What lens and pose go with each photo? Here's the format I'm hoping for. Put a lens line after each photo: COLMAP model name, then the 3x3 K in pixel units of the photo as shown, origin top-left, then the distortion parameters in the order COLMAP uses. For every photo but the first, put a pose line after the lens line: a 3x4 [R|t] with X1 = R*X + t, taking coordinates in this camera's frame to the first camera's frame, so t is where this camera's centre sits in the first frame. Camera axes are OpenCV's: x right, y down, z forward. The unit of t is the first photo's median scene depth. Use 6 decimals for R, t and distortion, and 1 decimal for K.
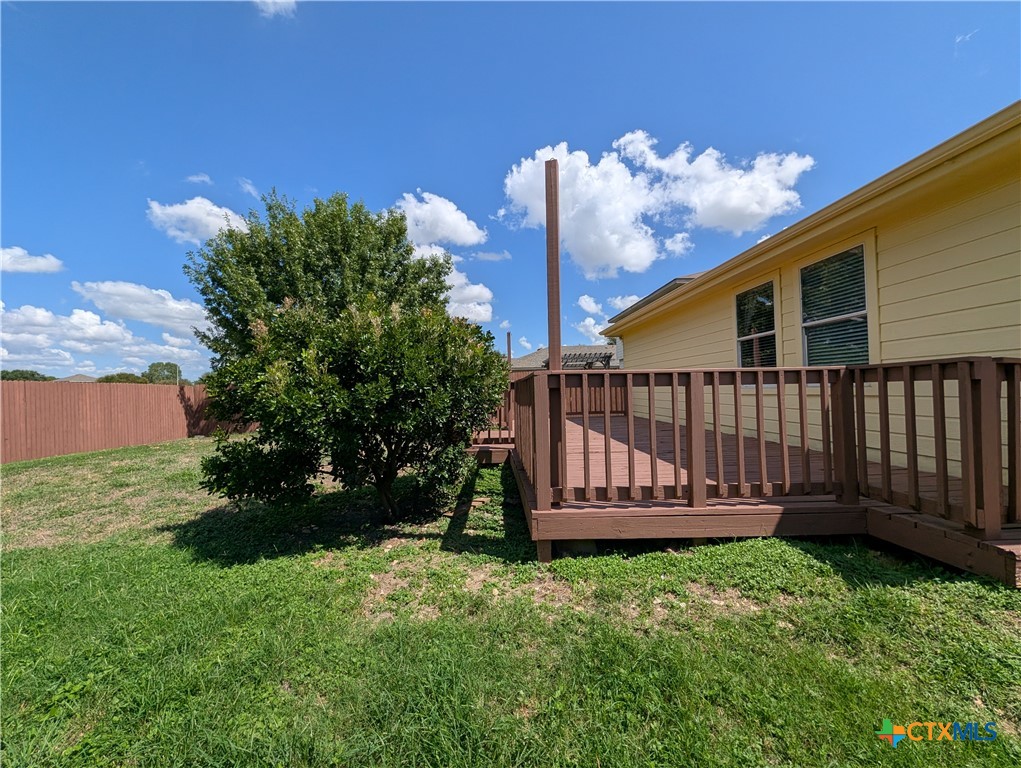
lens RADIAL K [[394.1, 0, 512.8], [0, 394.1, 381.0], [0, 0, 1]] dist [0.001685, 0.000244]
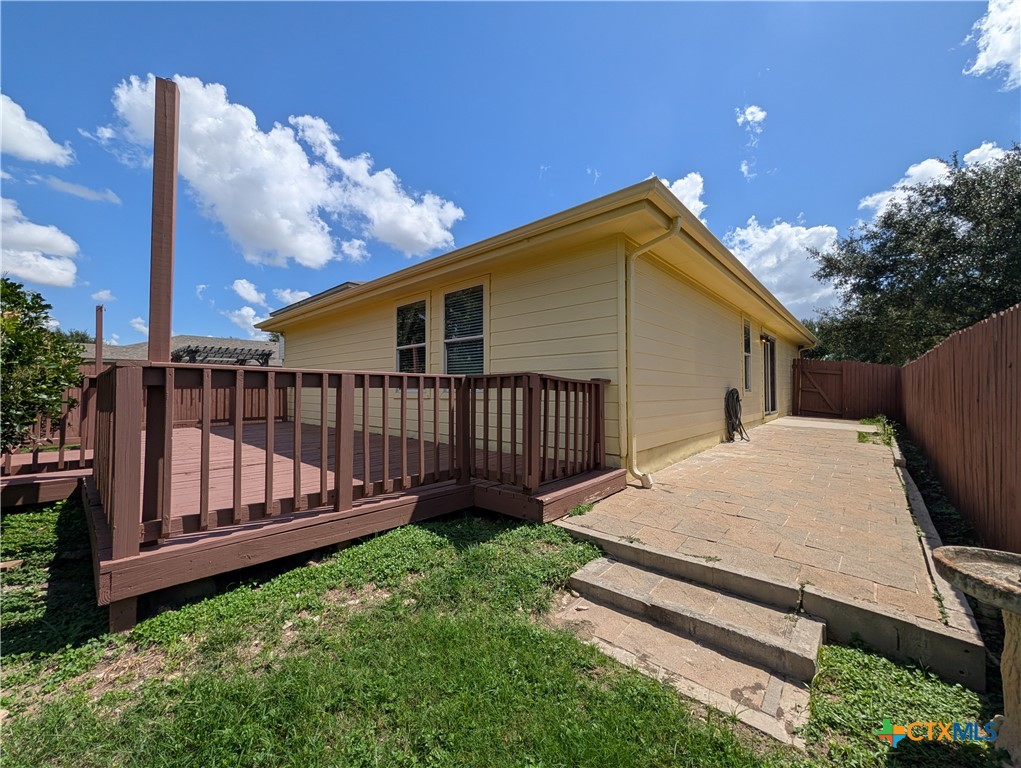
lens RADIAL K [[393.7, 0, 514.4], [0, 393.7, 384.4], [0, 0, 1]] dist [0.005781, -0.000225]
pose [[0.701694, 0.034587, 0.711638, 0.055066], [-0.032300, 0.999338, -0.016722, 0.006499], [-0.711745, -0.011252, 0.702347, 0.003857]]
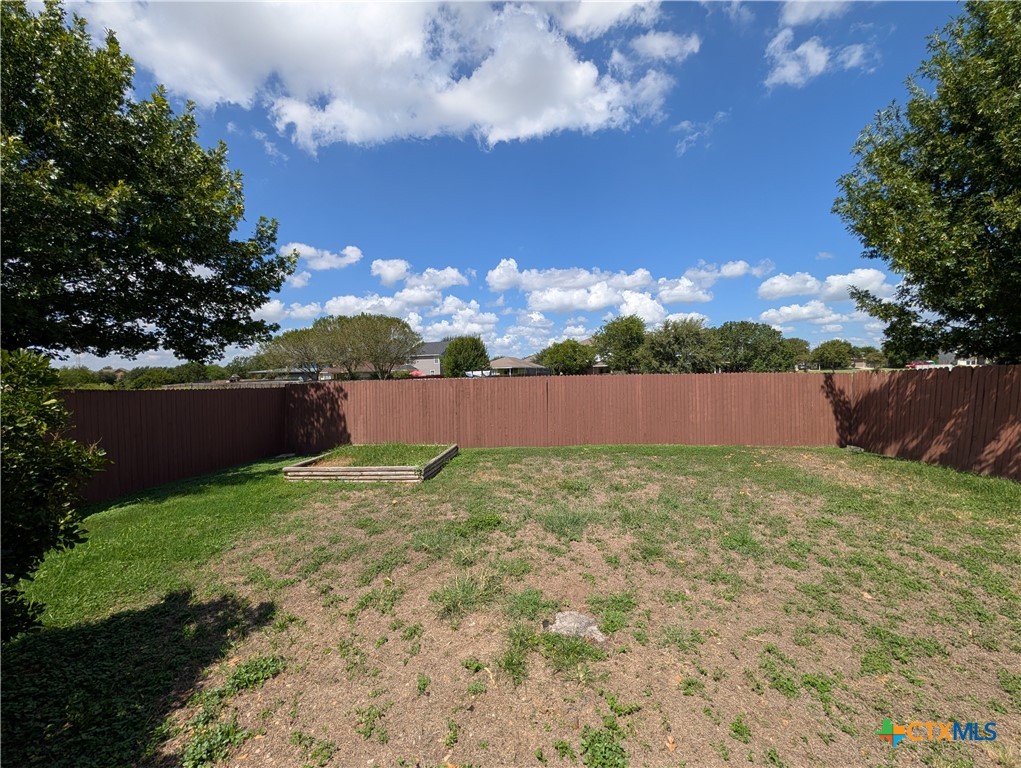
lens RADIAL K [[393.7, 0, 514.4], [0, 393.7, 384.4], [0, 0, 1]] dist [0.005781, -0.000225]
pose [[-0.152967, 0.055062, -0.986696, -0.170040], [0.044123, 0.997831, 0.048843, -0.120926], [0.987246, -0.036065, -0.155065, 2.331666]]
